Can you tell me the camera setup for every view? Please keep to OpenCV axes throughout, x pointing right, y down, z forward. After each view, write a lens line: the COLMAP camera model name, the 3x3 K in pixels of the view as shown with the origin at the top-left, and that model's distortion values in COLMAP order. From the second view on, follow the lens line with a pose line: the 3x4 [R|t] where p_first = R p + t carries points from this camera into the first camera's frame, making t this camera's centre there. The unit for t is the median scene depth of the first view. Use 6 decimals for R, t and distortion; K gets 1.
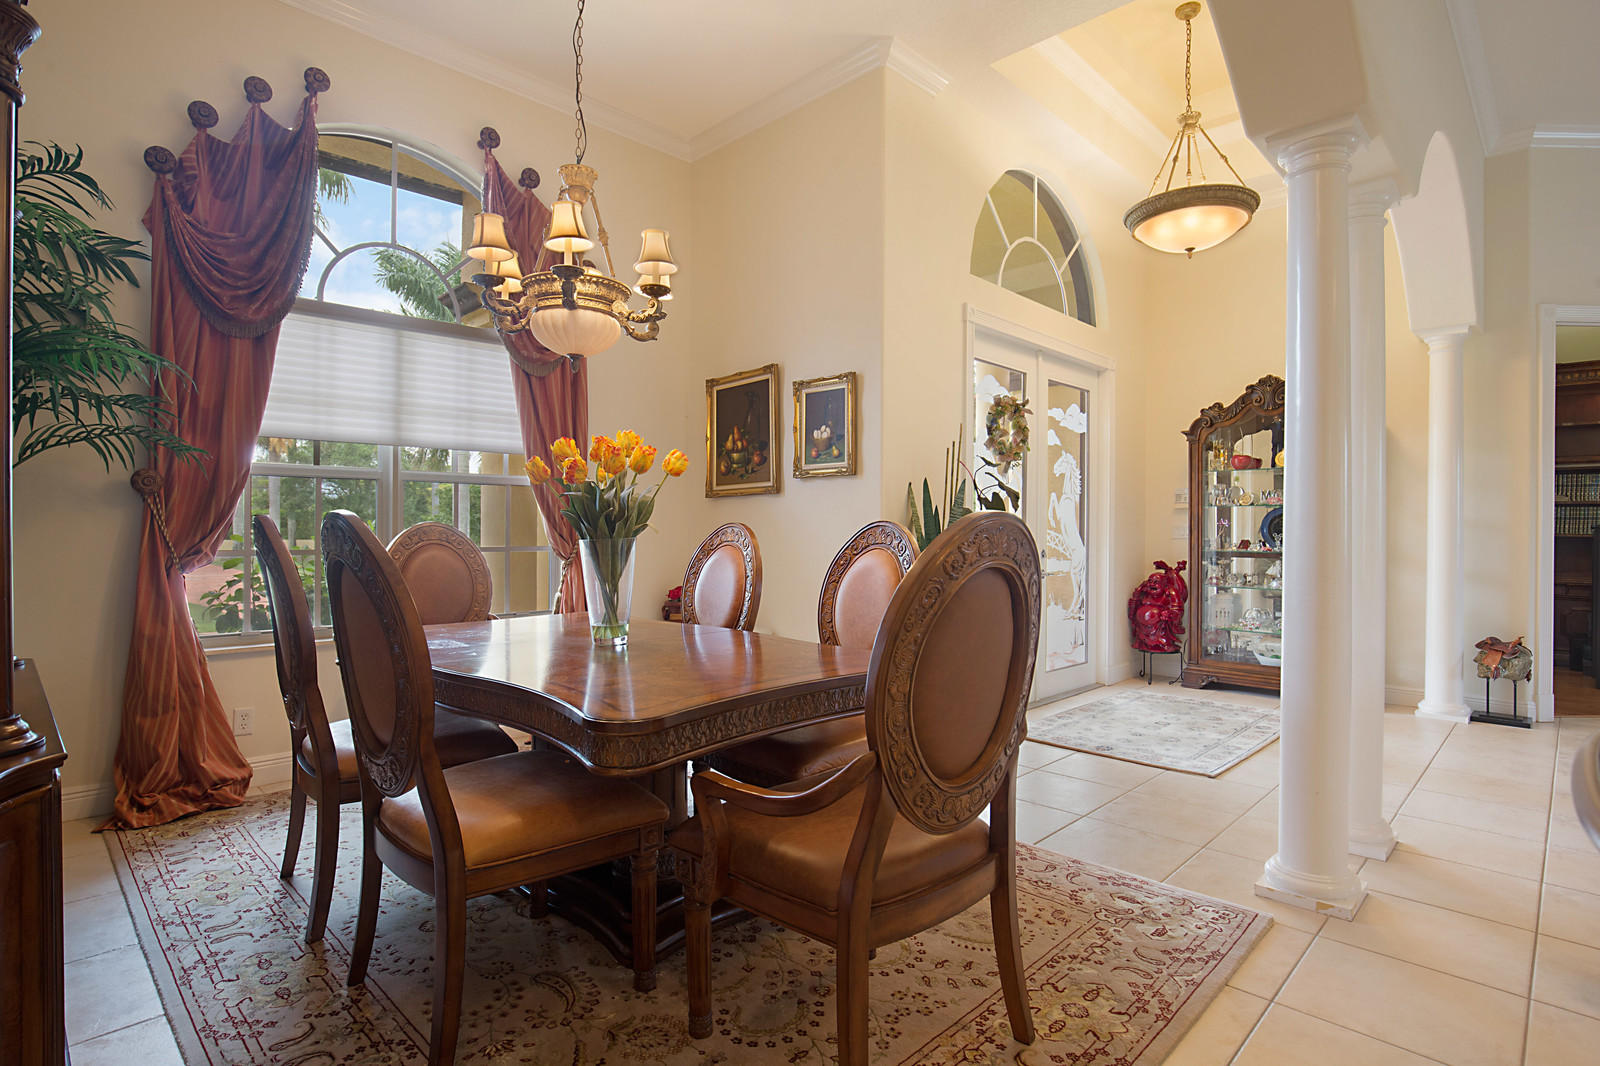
lens RADIAL K [[805.9, 0, 795.7], [0, 805.9, 530.3], [0, 0, 1]] dist [-0.001086, 0.000678]
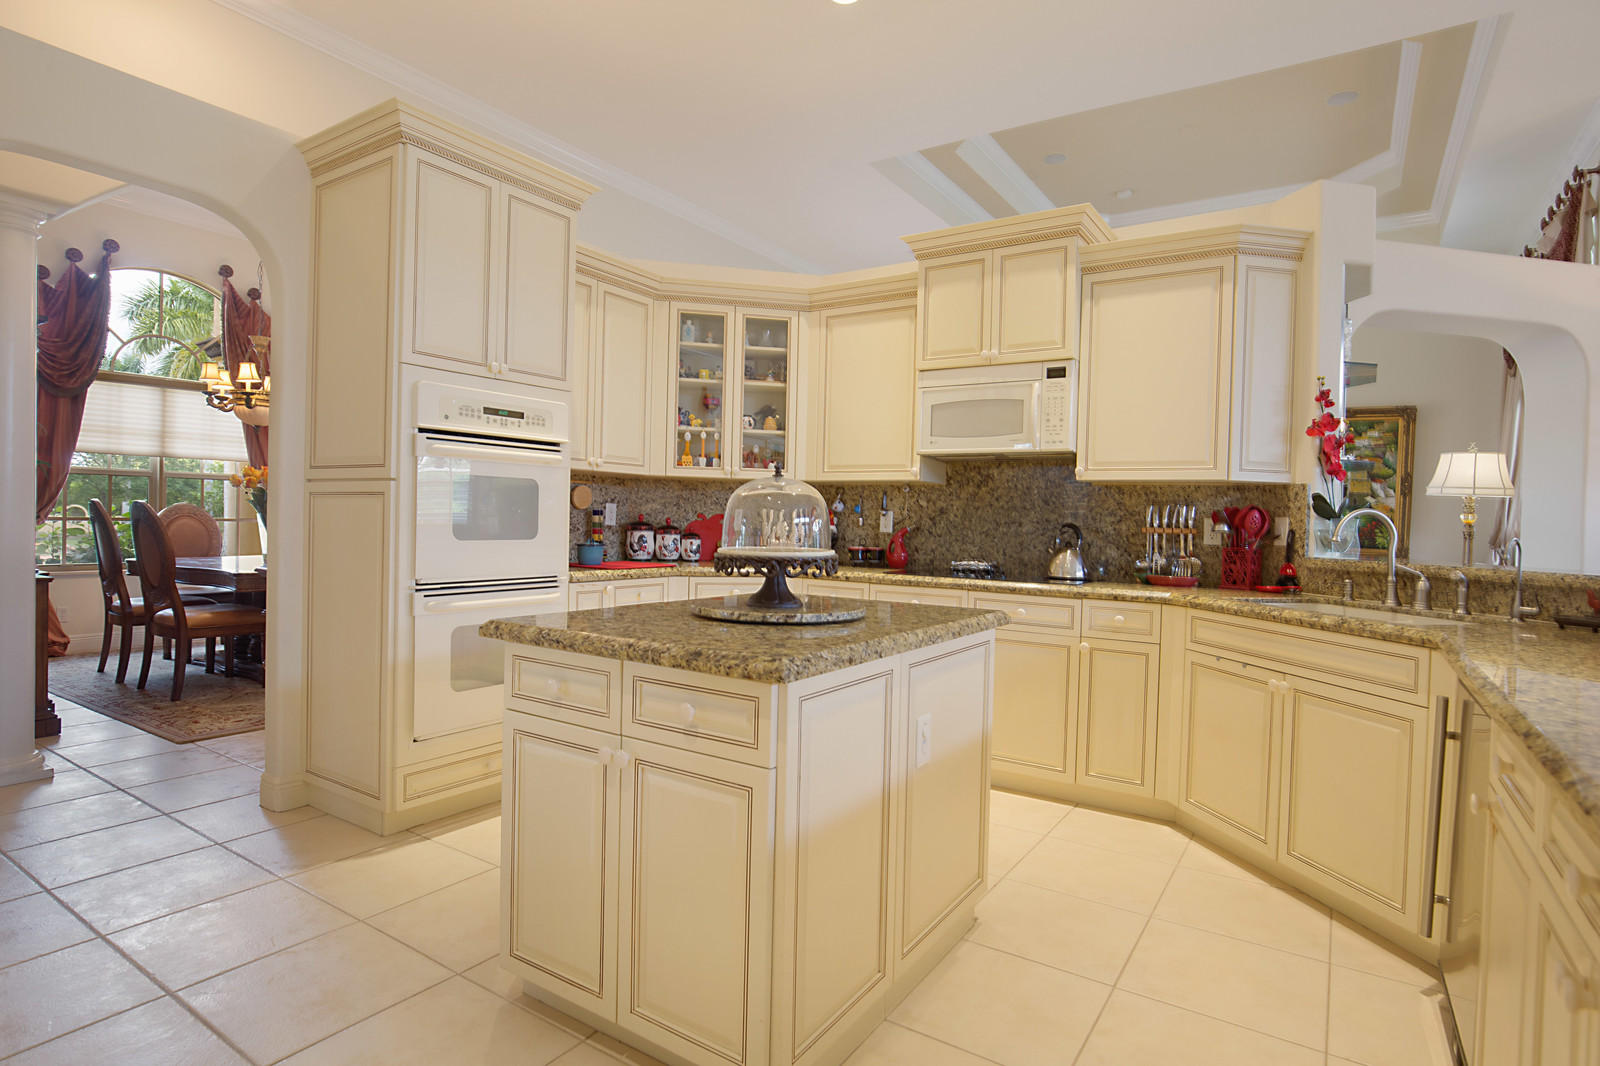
lens RADIAL K [[822.2, 0, 805.9], [0, 822.2, 531.2], [0, 0, 1]] dist [-0.004813, -0.001265]
pose [[0.979408, 0.014893, 0.201342, 0.558188], [-0.019597, 0.999579, 0.021390, -0.012040], [-0.200939, -0.024896, 0.979287, -1.106160]]
